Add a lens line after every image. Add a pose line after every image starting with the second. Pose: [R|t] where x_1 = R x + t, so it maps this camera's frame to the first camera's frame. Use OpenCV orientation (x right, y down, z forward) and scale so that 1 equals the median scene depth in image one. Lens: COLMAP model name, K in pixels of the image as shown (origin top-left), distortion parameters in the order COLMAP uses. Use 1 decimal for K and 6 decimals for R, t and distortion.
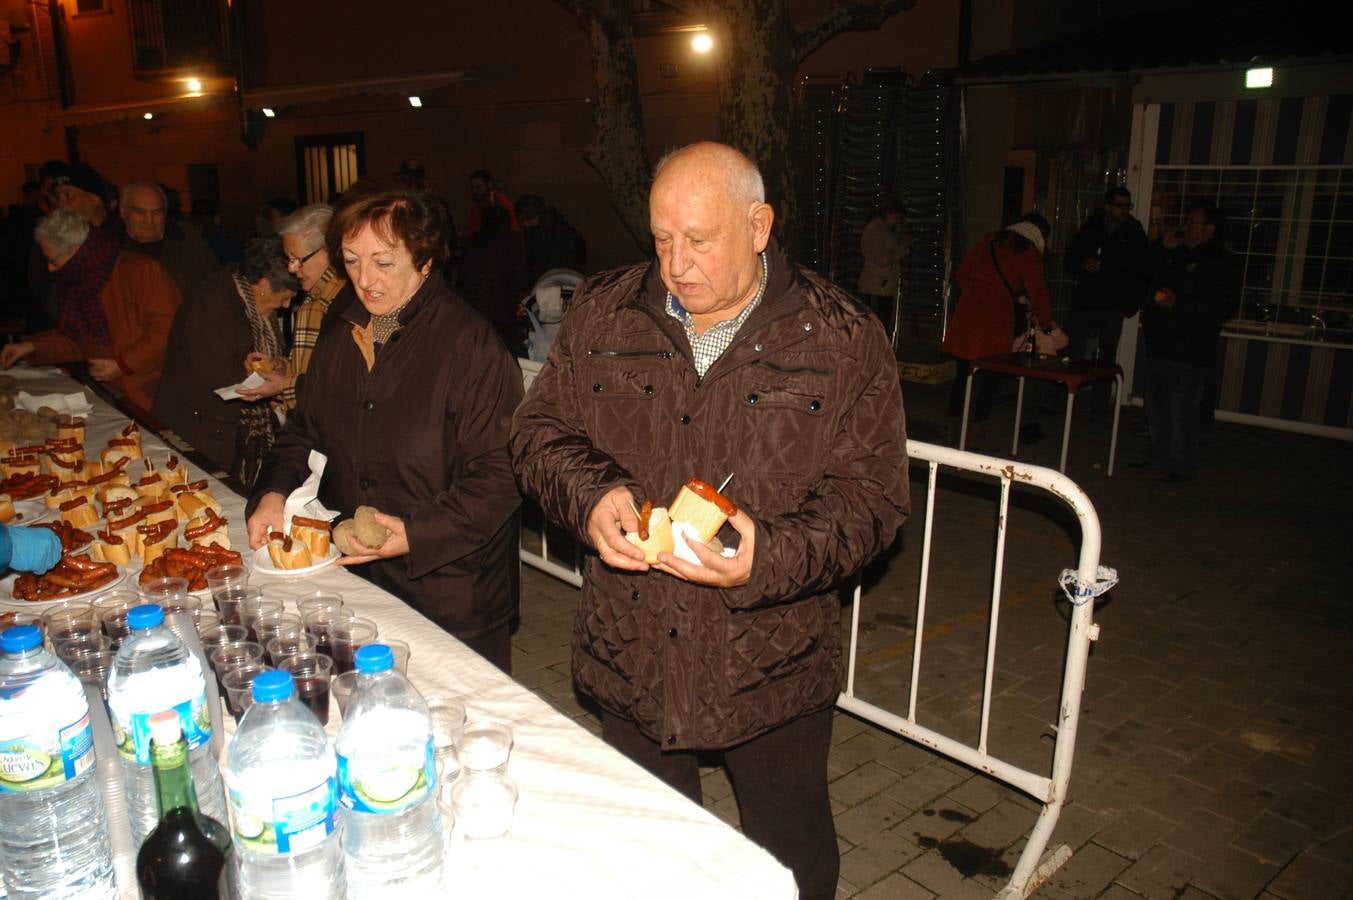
lens RADIAL K [[1008.2, 0, 639.8], [0, 1008.2, 452.5], [0, 0, 1]] dist [-0.149190, 0.107753]
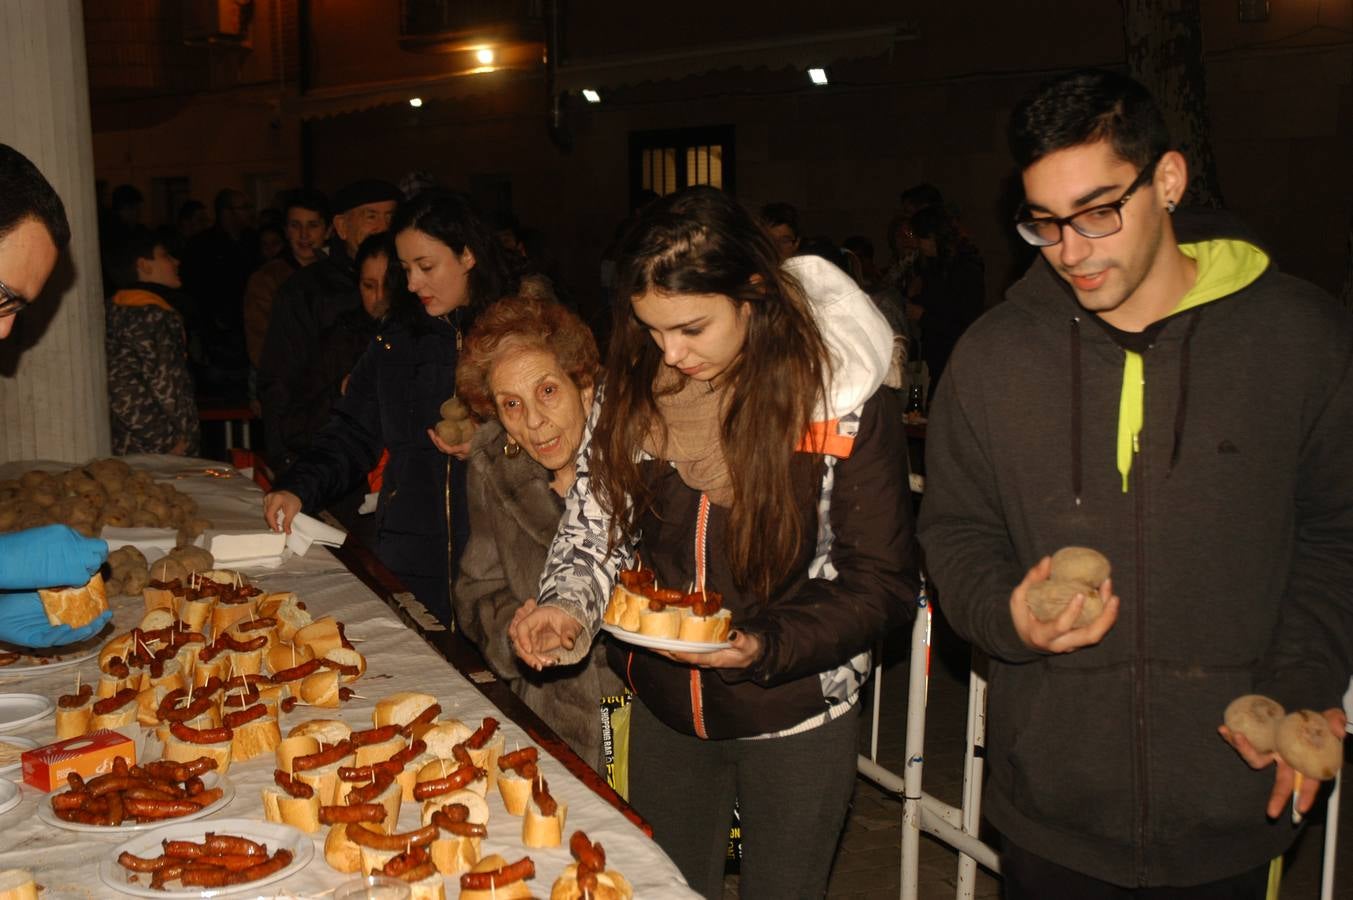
lens RADIAL K [[1612.5, 0, 664.8], [0, 1612.5, 485.7], [0, 0, 1]] dist [0.012092, 0.000000]
pose [[0.955060, 0.041714, -0.293464, -0.044291], [-0.069141, 0.994088, -0.083713, -0.024225], [0.288237, 0.100241, 0.952298, 0.102018]]
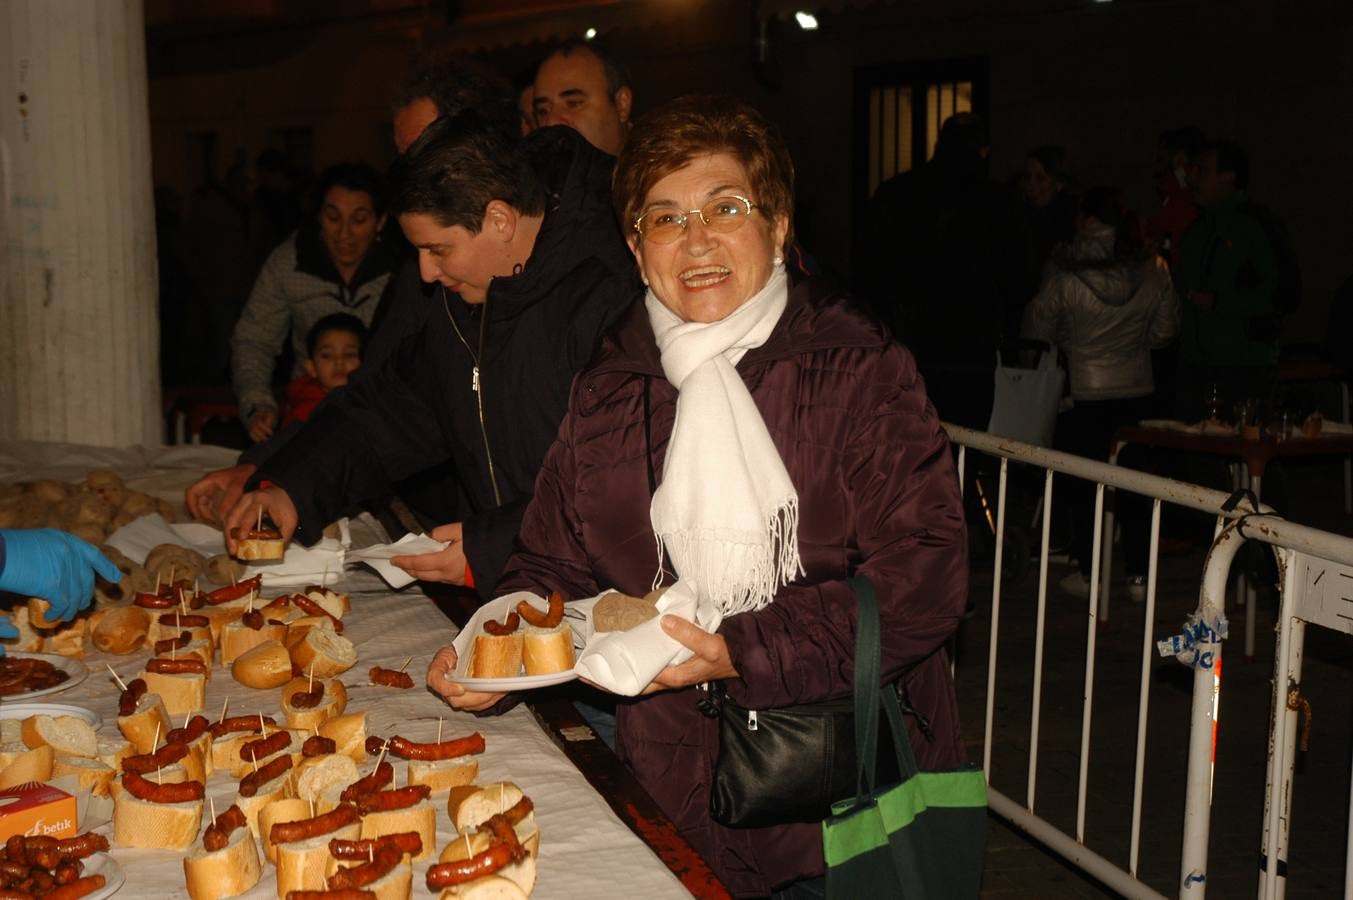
lens RADIAL K [[1990.0, 0, 665.3], [0, 1990.0, 523.0], [0, 0, 1]] dist [0.119555, 0.000000]
pose [[0.911930, 0.061650, -0.405689, -0.031204], [-0.100317, 0.992145, -0.074728, -0.010850], [0.397895, 0.108844, 0.910951, 0.226239]]
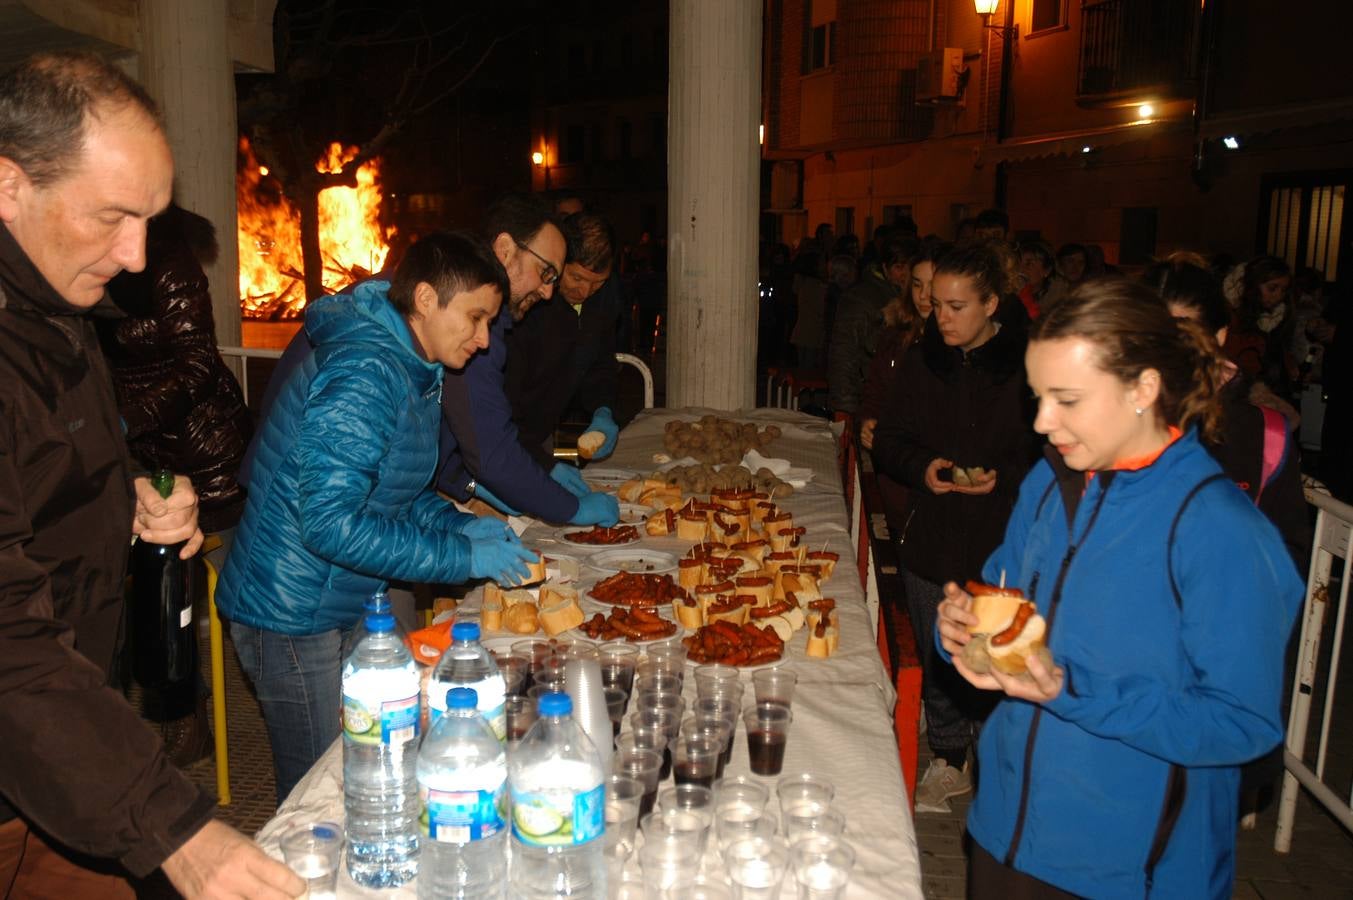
lens RADIAL K [[1339.5, 0, 697.9], [0, 1339.5, 455.7], [0, 0, 1]] dist [-0.056375, 0.000000]
pose [[0.714386, 0.123295, -0.688804, 0.353227], [-0.190040, 0.981543, -0.021403, -0.026343], [0.673452, 0.146190, 0.724632, -0.005680]]
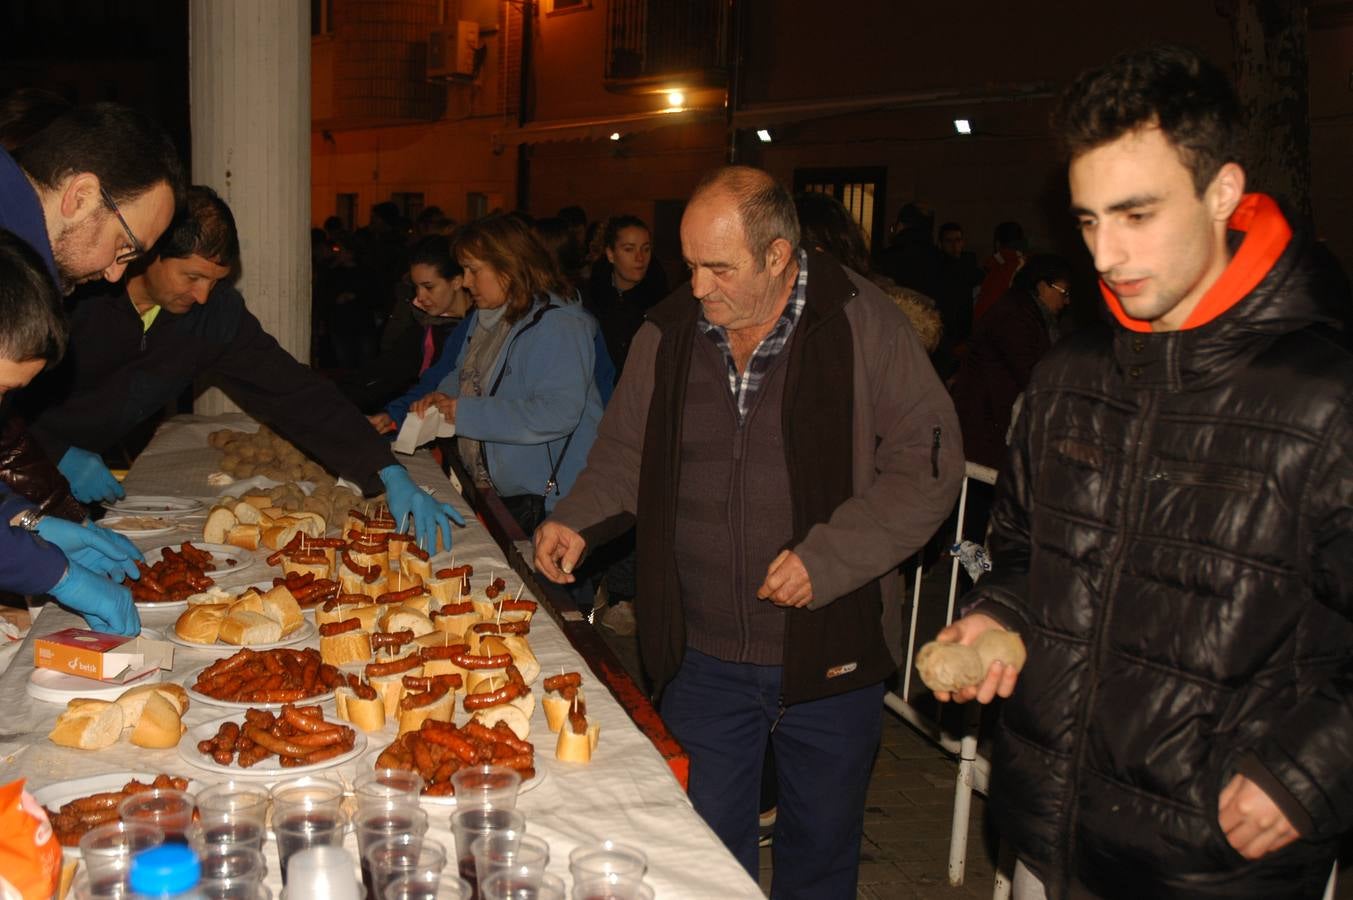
lens RADIAL K [[1388.8, 0, 671.5], [0, 1388.8, 487.5], [0, 0, 1]] dist [-0.022810, 0.000000]
pose [[0.912560, 0.105327, -0.395147, 0.008599], [-0.142976, 0.987457, -0.066982, -0.013050], [0.383136, 0.117622, 0.916173, 0.179047]]
